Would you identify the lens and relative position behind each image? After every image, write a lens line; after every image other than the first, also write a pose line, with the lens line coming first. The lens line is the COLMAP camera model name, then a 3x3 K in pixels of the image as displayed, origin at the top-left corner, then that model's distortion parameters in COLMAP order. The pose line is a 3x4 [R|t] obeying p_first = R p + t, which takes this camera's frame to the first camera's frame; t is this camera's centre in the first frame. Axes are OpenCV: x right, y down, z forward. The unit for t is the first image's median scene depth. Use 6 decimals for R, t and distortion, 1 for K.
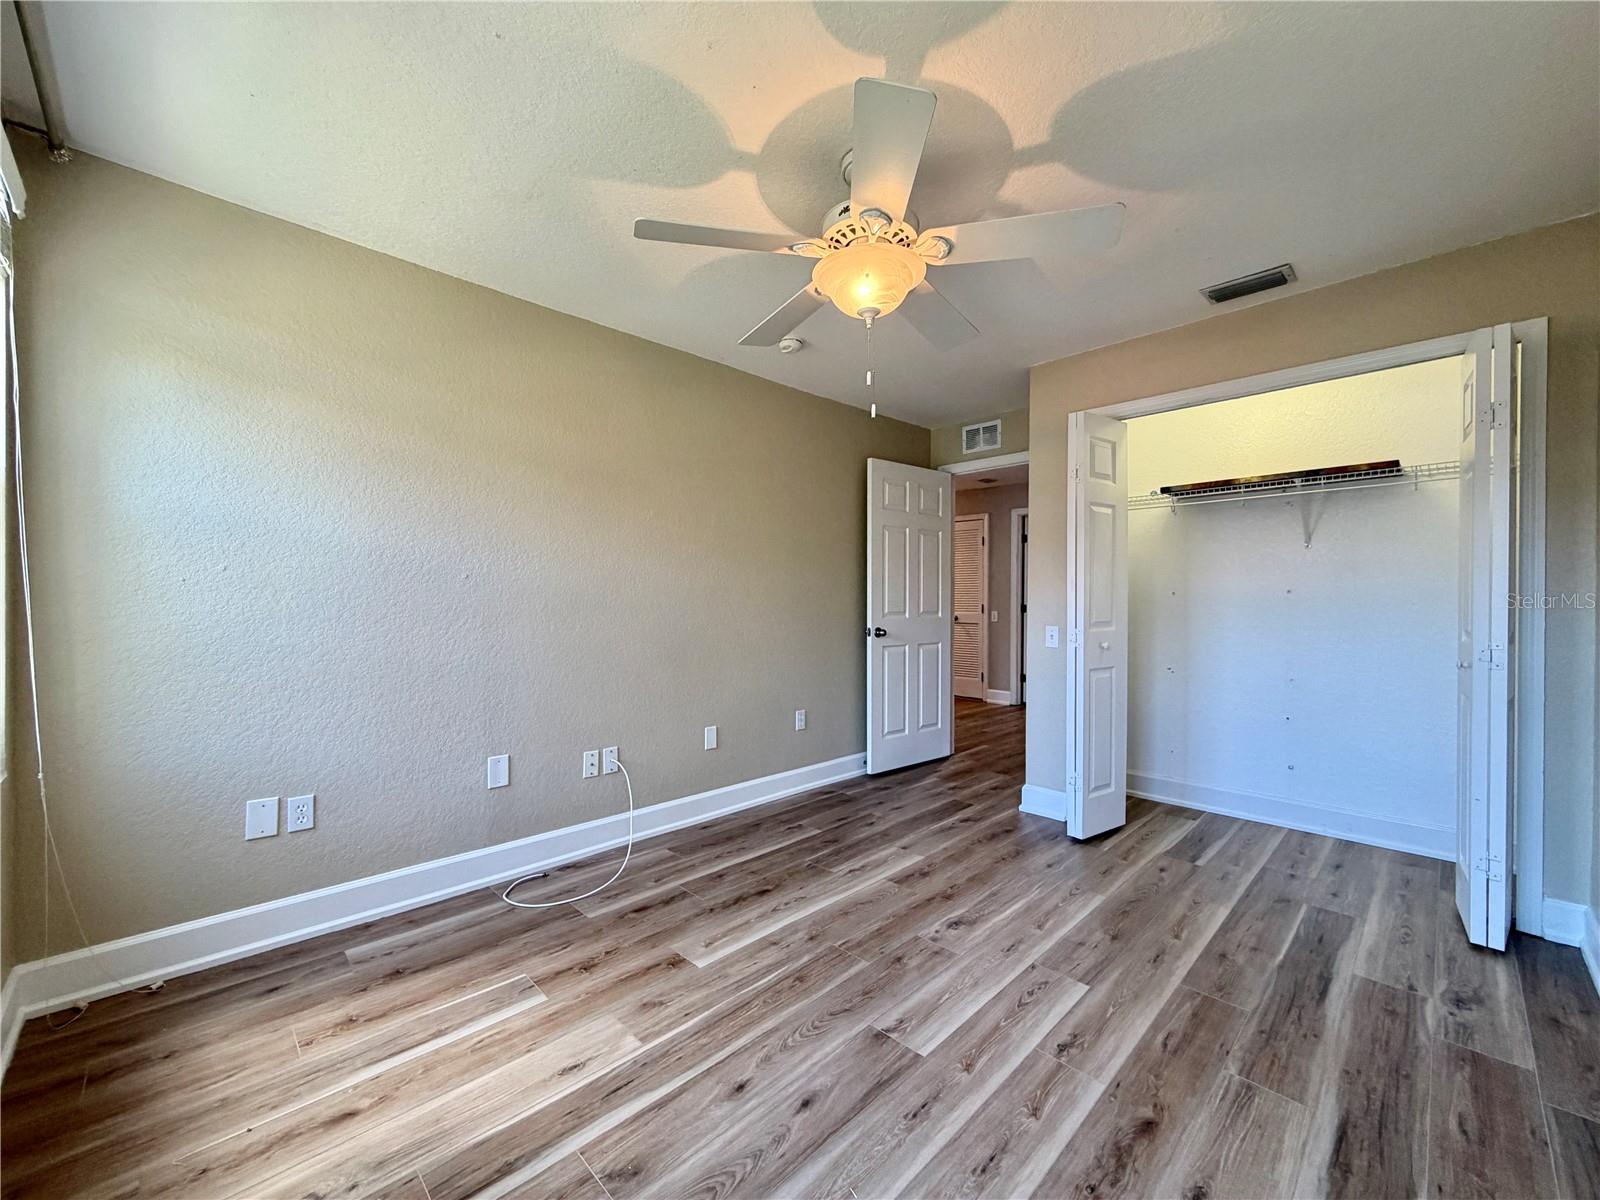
lens RADIAL K [[637.2, 0, 798.8], [0, 637.2, 601.0], [0, 0, 1]] dist [-0.001499, 0.000369]
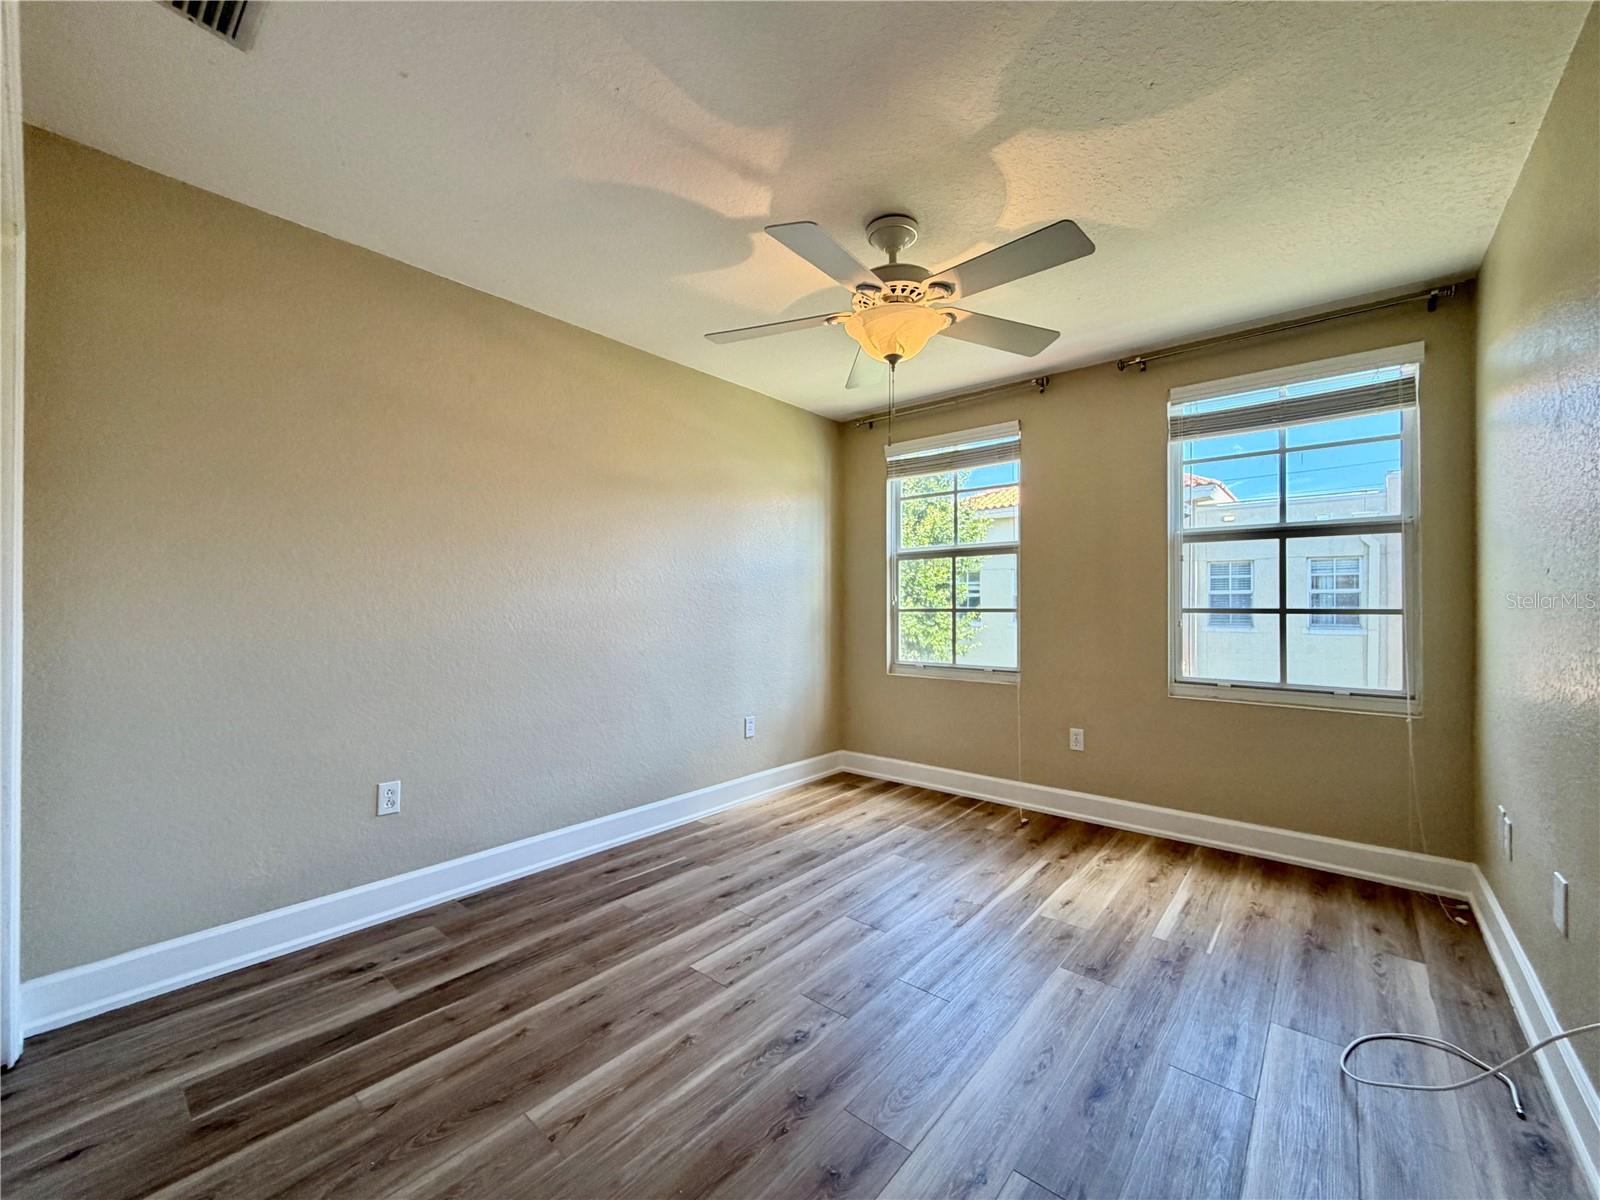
lens RADIAL K [[638.1, 0, 797.9], [0, 638.1, 601.6], [0, 0, 1]] dist [-0.000201, 0.000017]
pose [[-0.996023, -0.003429, -0.089031, 0.376227], [-0.003436, 0.999994, -0.000078, -0.007708], [0.089031, 0.000228, -0.996029, 2.093918]]
